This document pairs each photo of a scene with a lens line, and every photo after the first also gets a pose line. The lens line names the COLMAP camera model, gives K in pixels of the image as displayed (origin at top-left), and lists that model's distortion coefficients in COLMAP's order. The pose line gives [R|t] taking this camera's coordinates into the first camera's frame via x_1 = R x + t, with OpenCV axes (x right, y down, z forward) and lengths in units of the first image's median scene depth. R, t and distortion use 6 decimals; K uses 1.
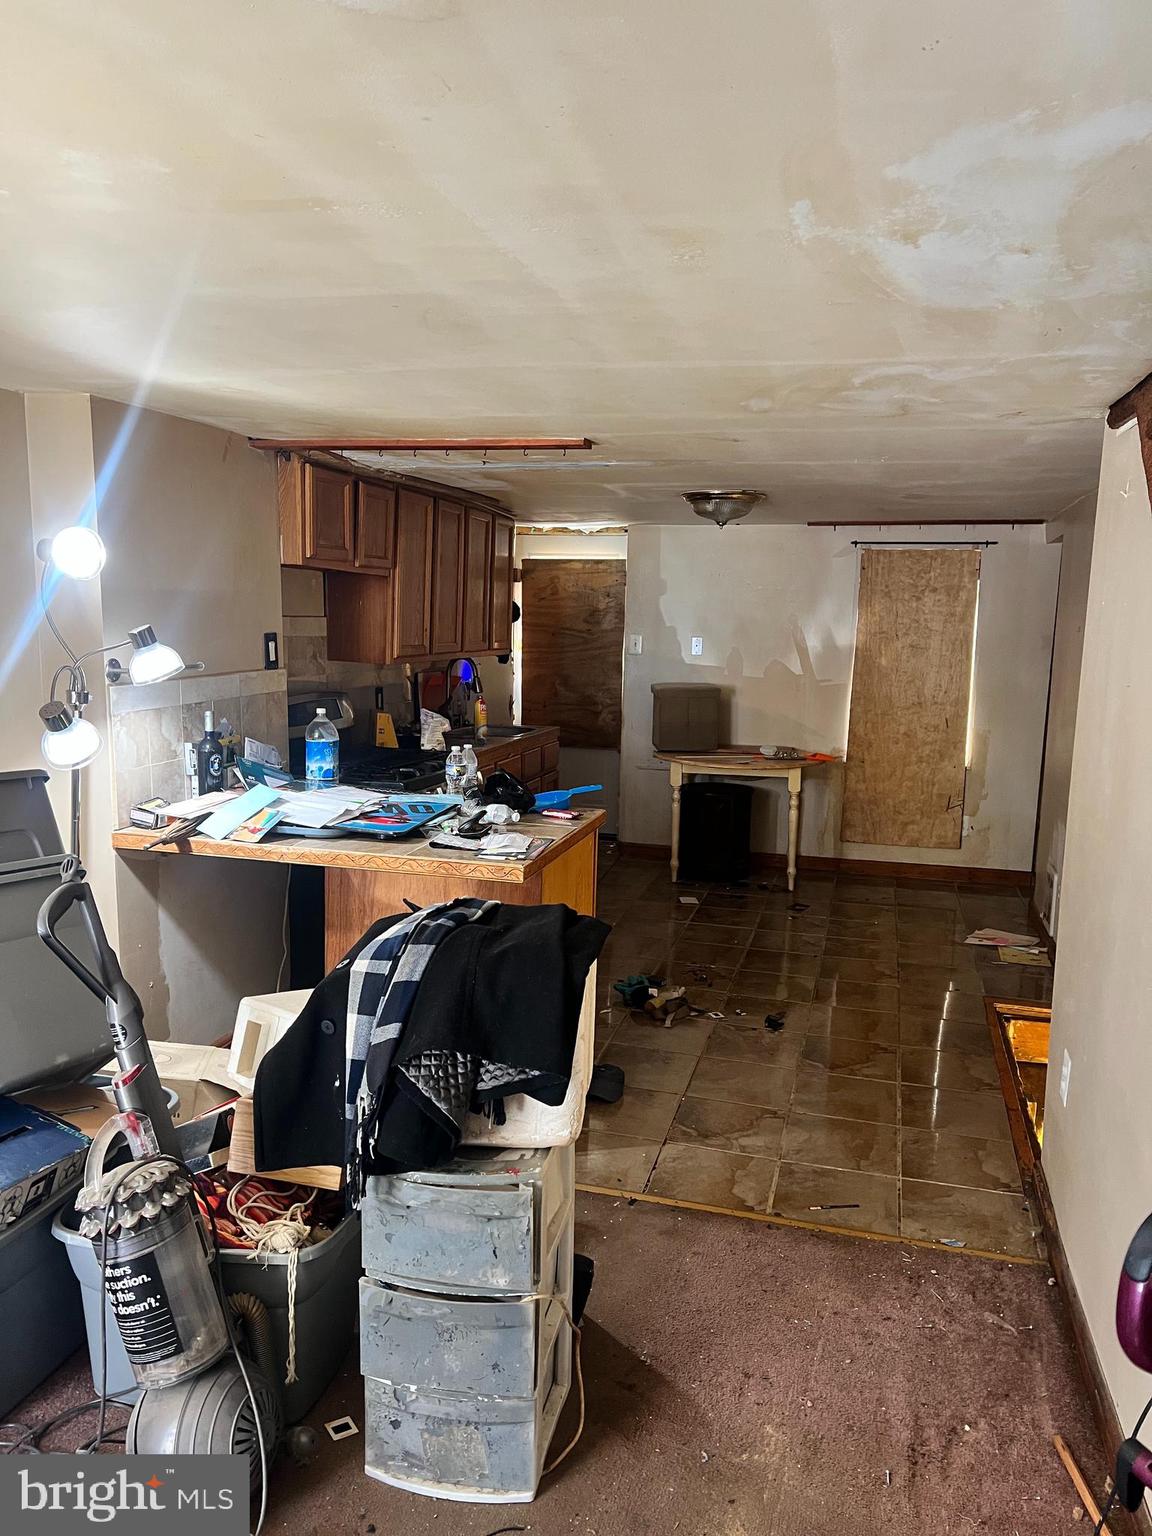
lens RADIAL K [[1170.6, 0, 574.3], [0, 1170.6, 768.9], [0, 0, 1]] dist [0.050081, -0.018538]
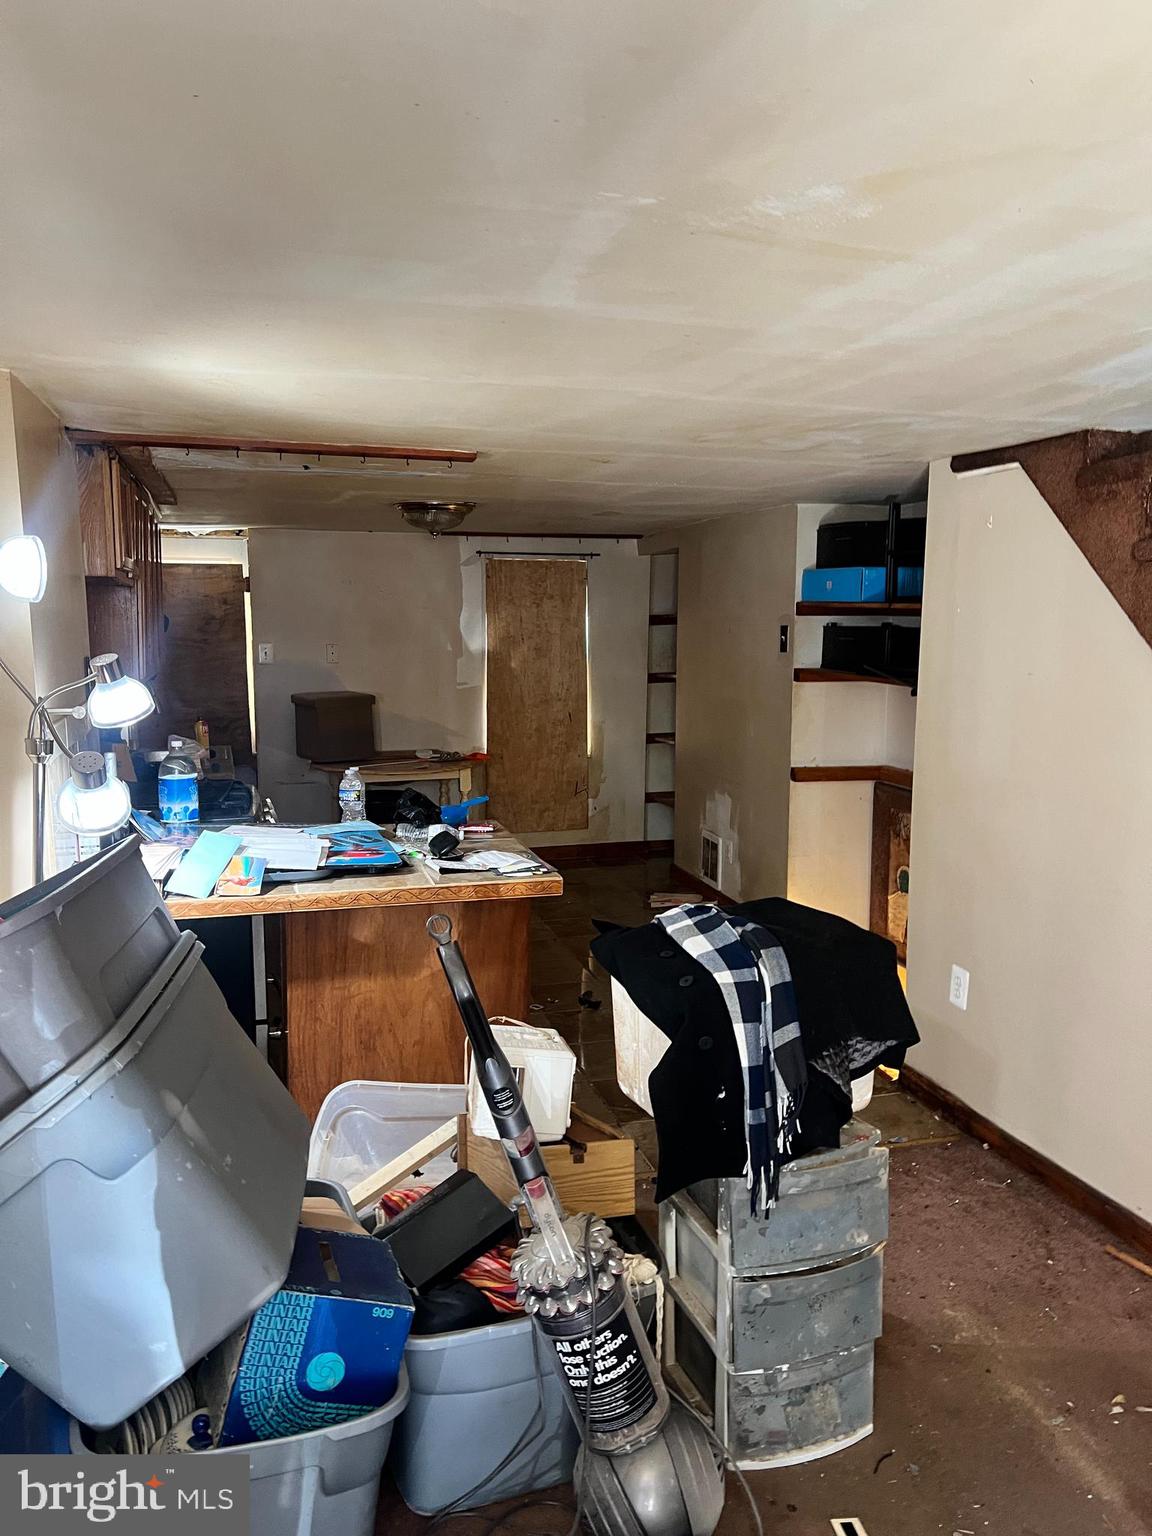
lens RADIAL K [[1170.6, 0, 579.2], [0, 1170.6, 767.6], [0, 0, 1]] dist [0.050081, -0.018538]
pose [[0.848440, -0.083665, 0.522638, -0.323254], [0.084415, 0.996178, 0.022433, -0.019743], [-0.522517, 0.025086, 0.852259, 0.074087]]
